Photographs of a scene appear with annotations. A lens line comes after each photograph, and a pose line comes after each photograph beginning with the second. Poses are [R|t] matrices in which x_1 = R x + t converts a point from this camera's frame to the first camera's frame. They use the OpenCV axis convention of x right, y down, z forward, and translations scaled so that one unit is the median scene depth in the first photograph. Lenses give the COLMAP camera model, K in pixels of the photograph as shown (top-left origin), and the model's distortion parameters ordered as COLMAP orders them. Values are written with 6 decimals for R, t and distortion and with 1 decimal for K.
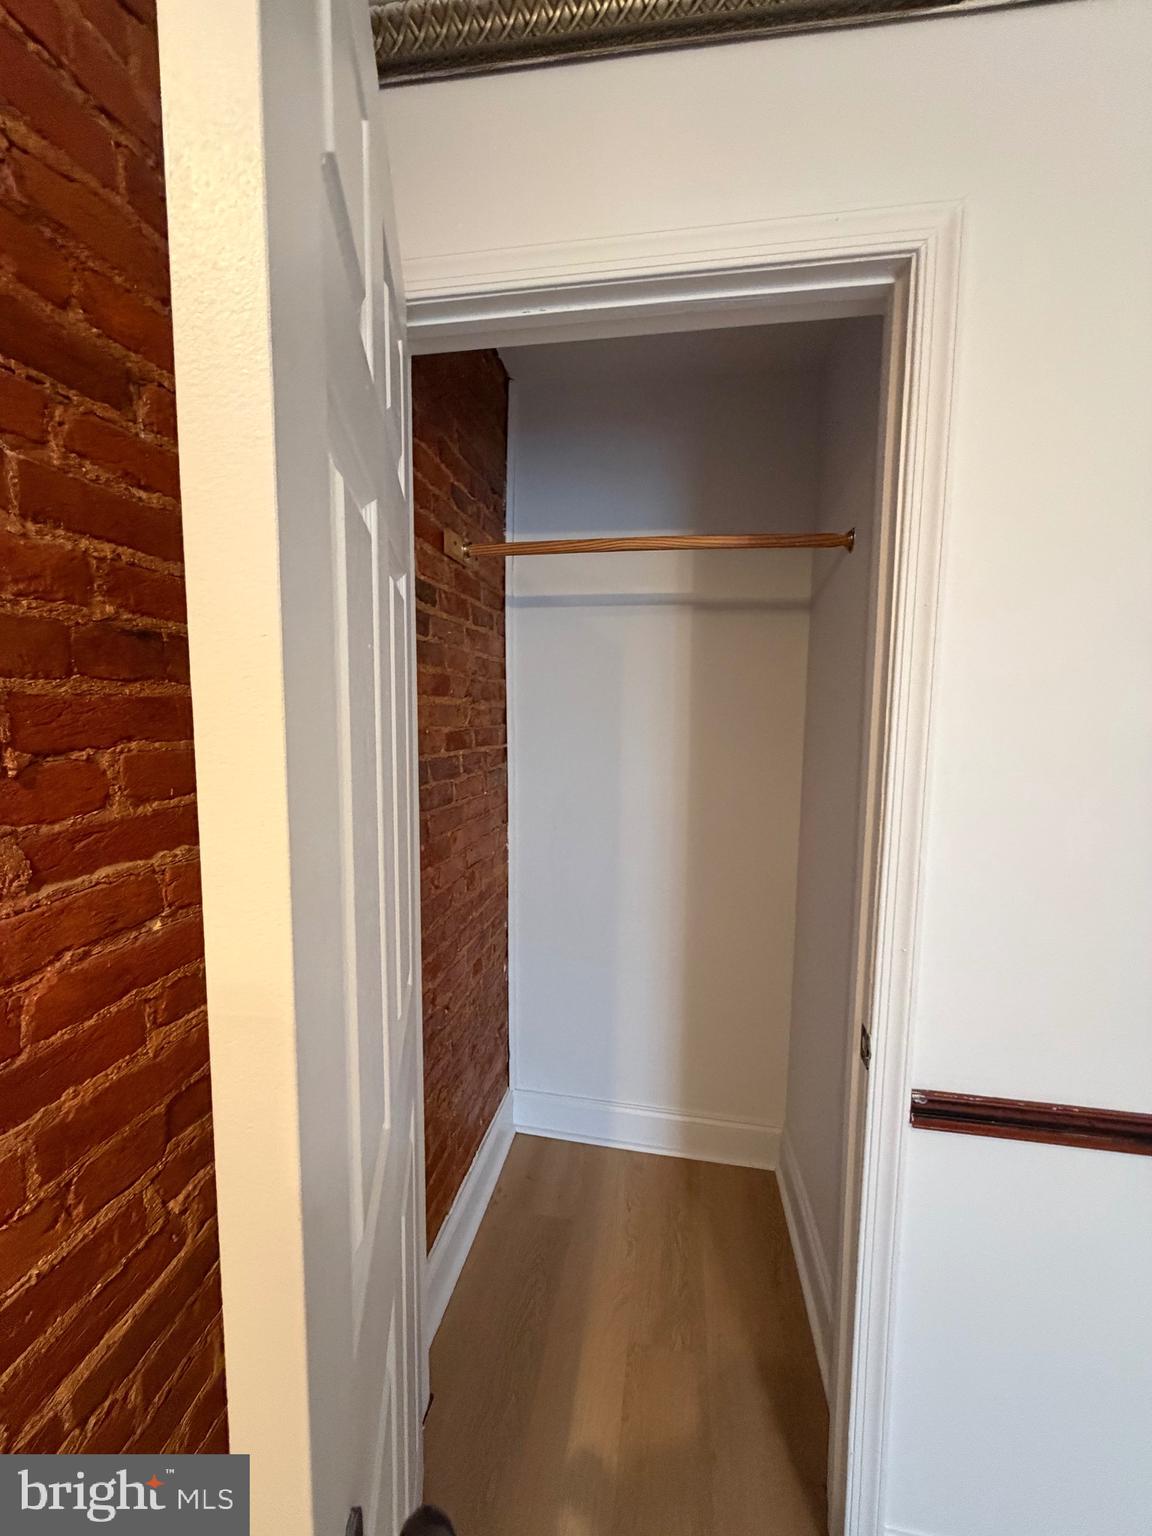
lens RADIAL K [[613.8, 0, 574.4], [0, 613.8, 769.2], [0, 0, 1]] dist [0.000655, 0.000357]
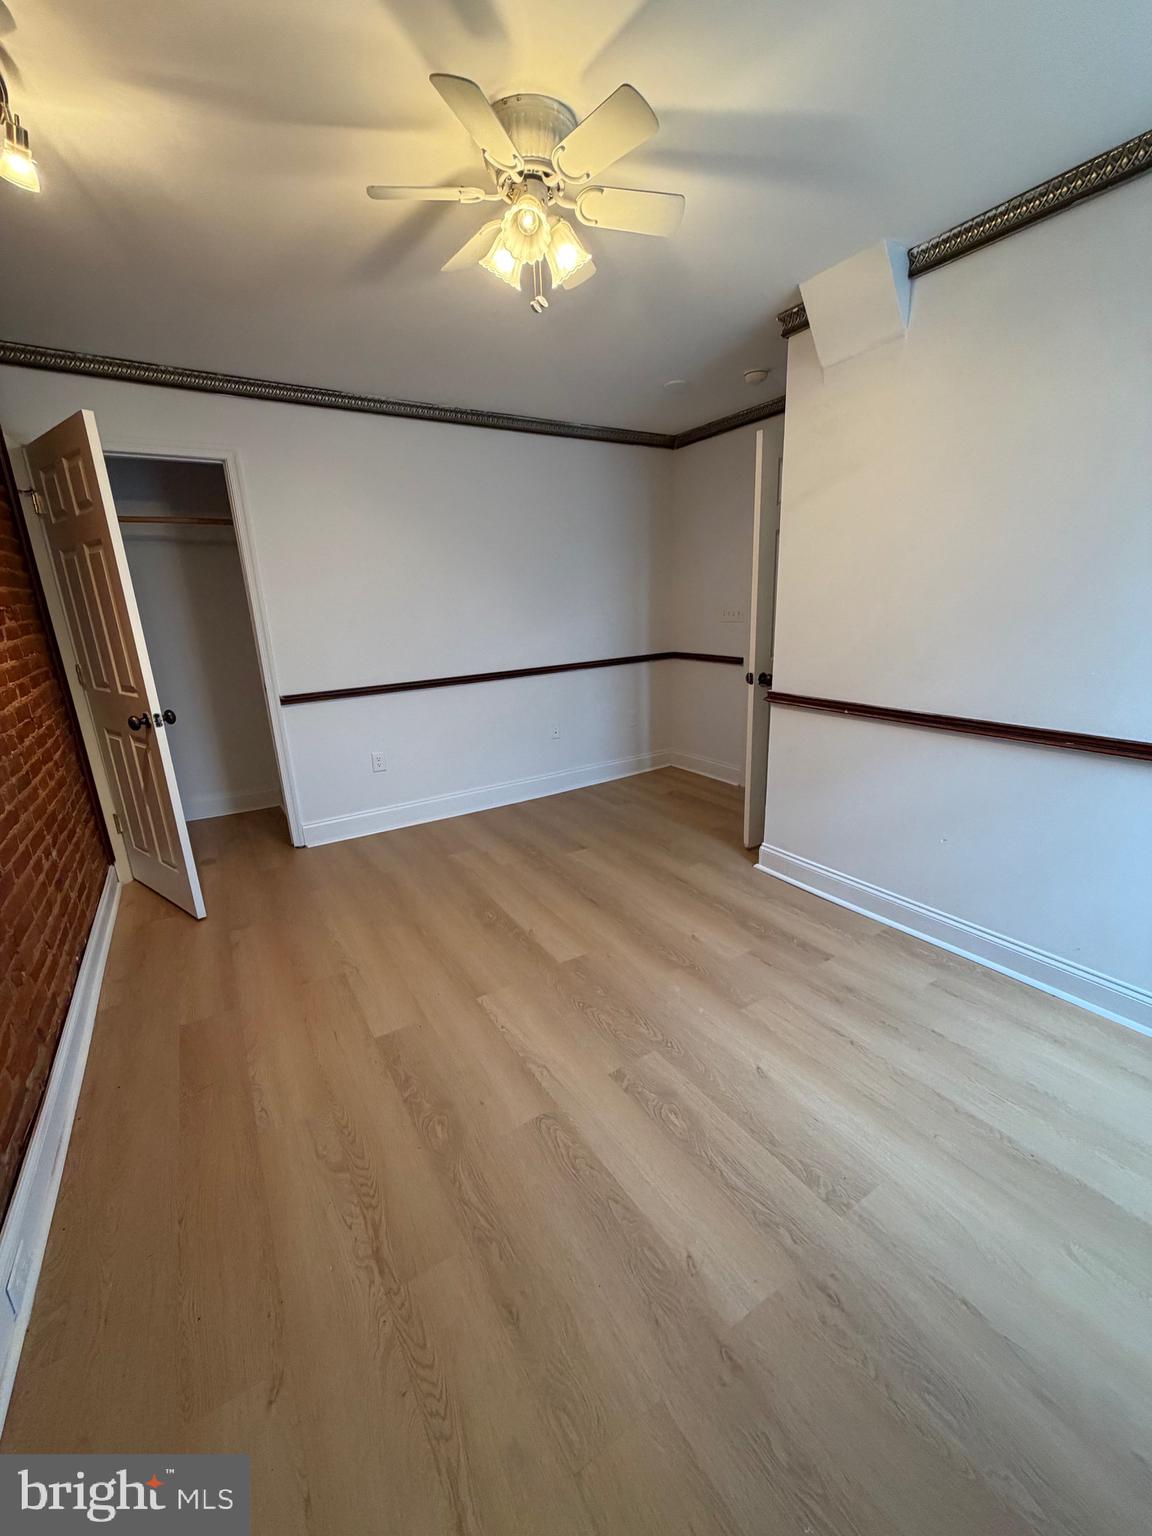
lens RADIAL K [[613.8, 0, 579.9], [0, 613.8, 767.4], [0, 0, 1]] dist [0.000655, 0.000357]
pose [[0.751271, -0.207861, 0.626407, -0.469159], [0.092102, 0.972842, 0.212358, 0.325555], [-0.653536, -0.101845, 0.750012, -2.891979]]
